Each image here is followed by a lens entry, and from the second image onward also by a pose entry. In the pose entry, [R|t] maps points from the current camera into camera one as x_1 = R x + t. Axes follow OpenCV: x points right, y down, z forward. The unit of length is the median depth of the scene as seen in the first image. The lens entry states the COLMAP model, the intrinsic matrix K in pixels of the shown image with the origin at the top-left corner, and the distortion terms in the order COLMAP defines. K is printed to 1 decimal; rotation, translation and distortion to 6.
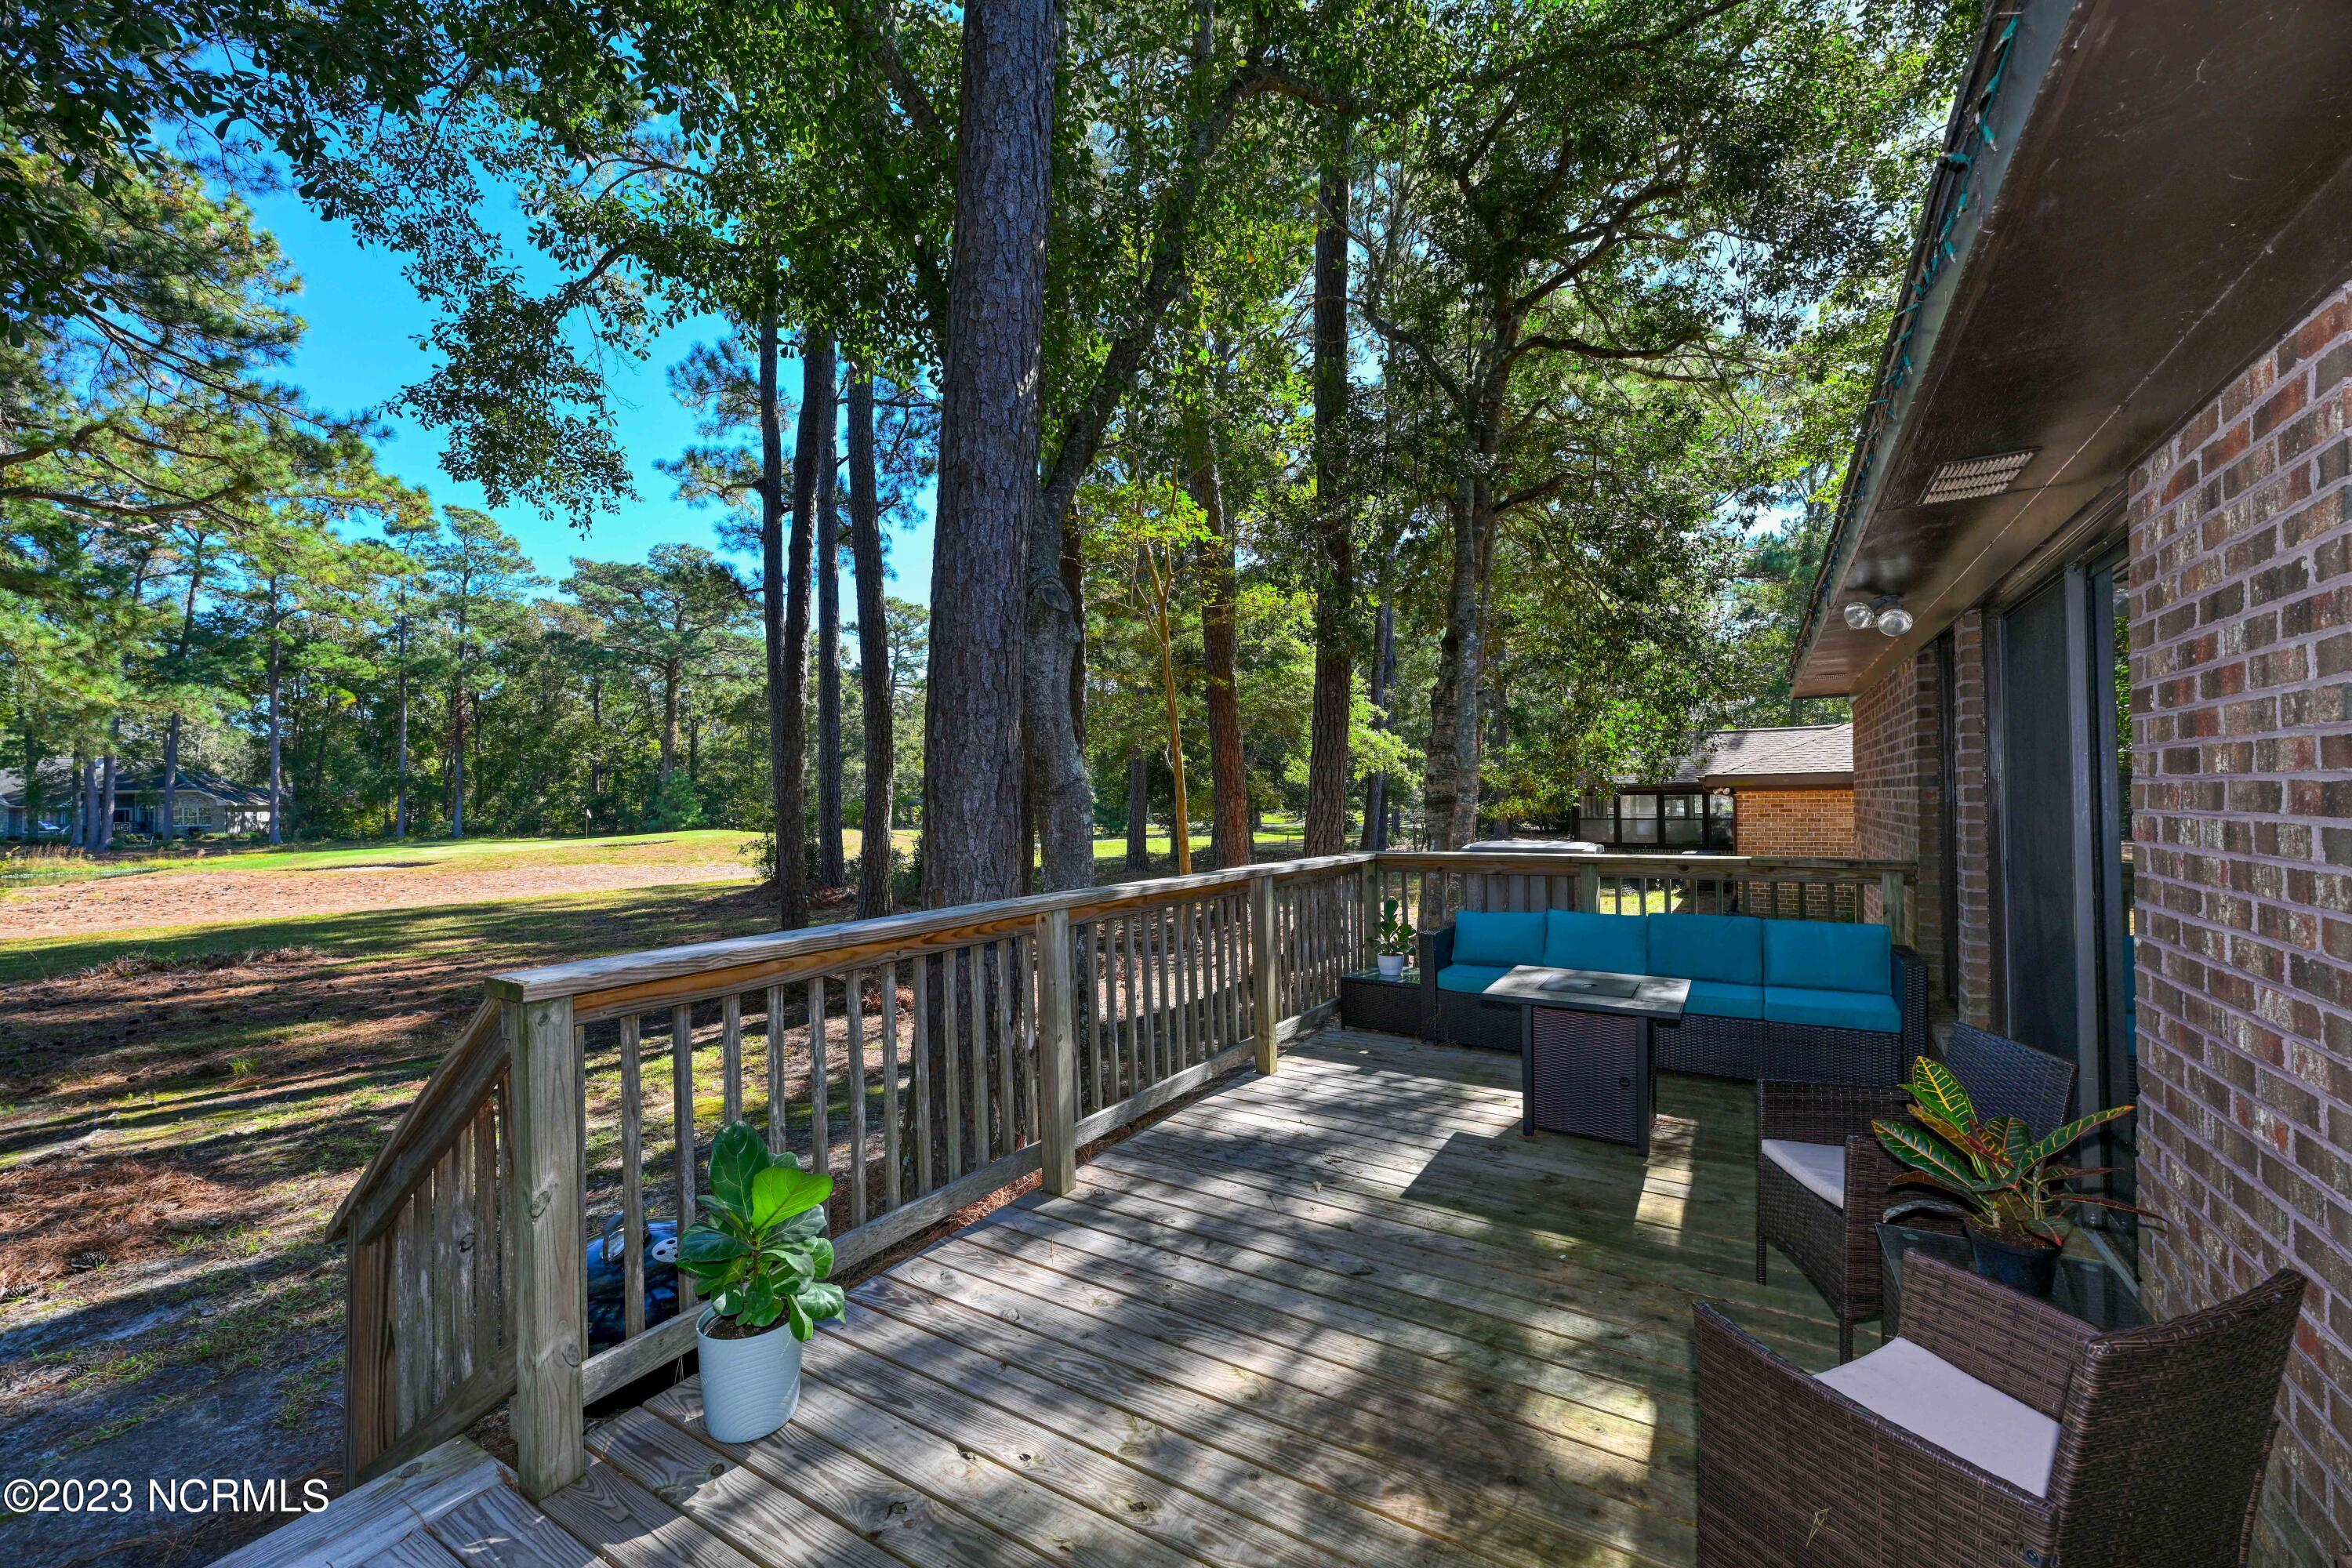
lens RADIAL K [[937.0, 0, 1176.0], [0, 937.0, 784.0], [0, 0, 1]] dist [-0.050219, 0.000122]
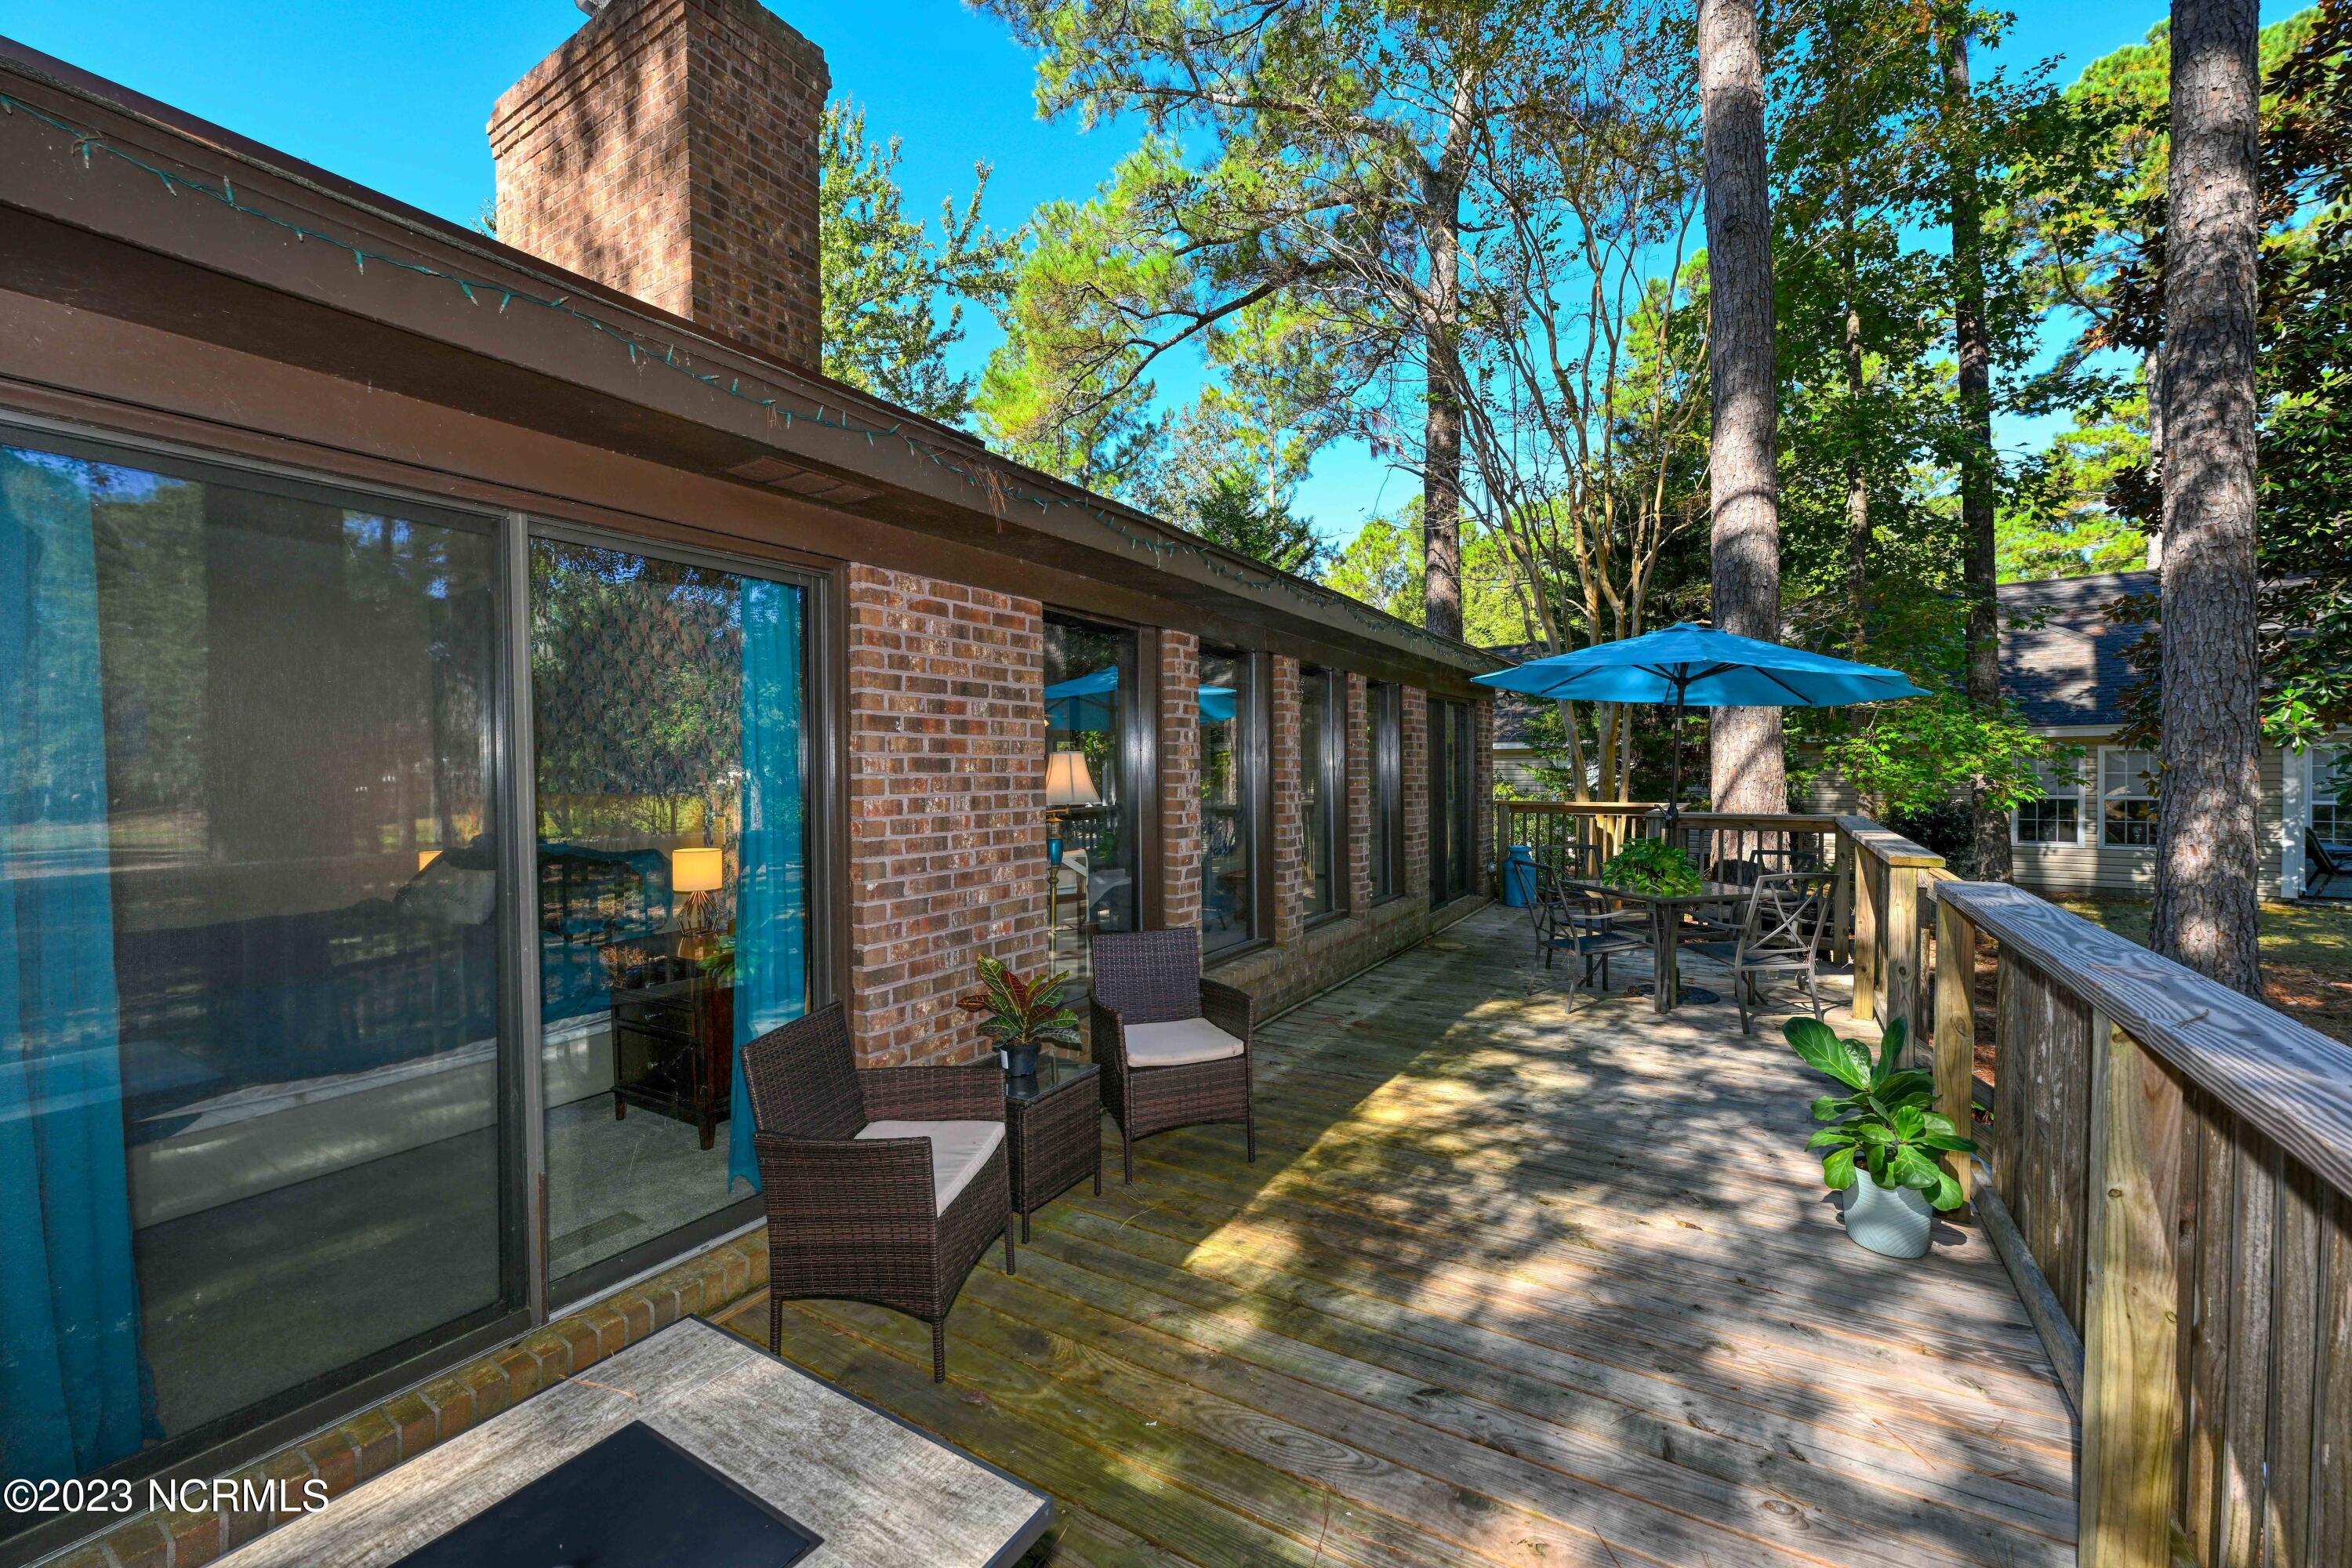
lens RADIAL K [[937.0, 0, 1176.0], [0, 937.0, 784.0], [0, 0, 1]] dist [-0.050219, 0.000122]
pose [[-0.999274, 0.037325, -0.007693, 0.493466], [0.037294, 0.999296, 0.004151, 0.015040], [0.007843, 0.003861, -0.999962, 2.122992]]
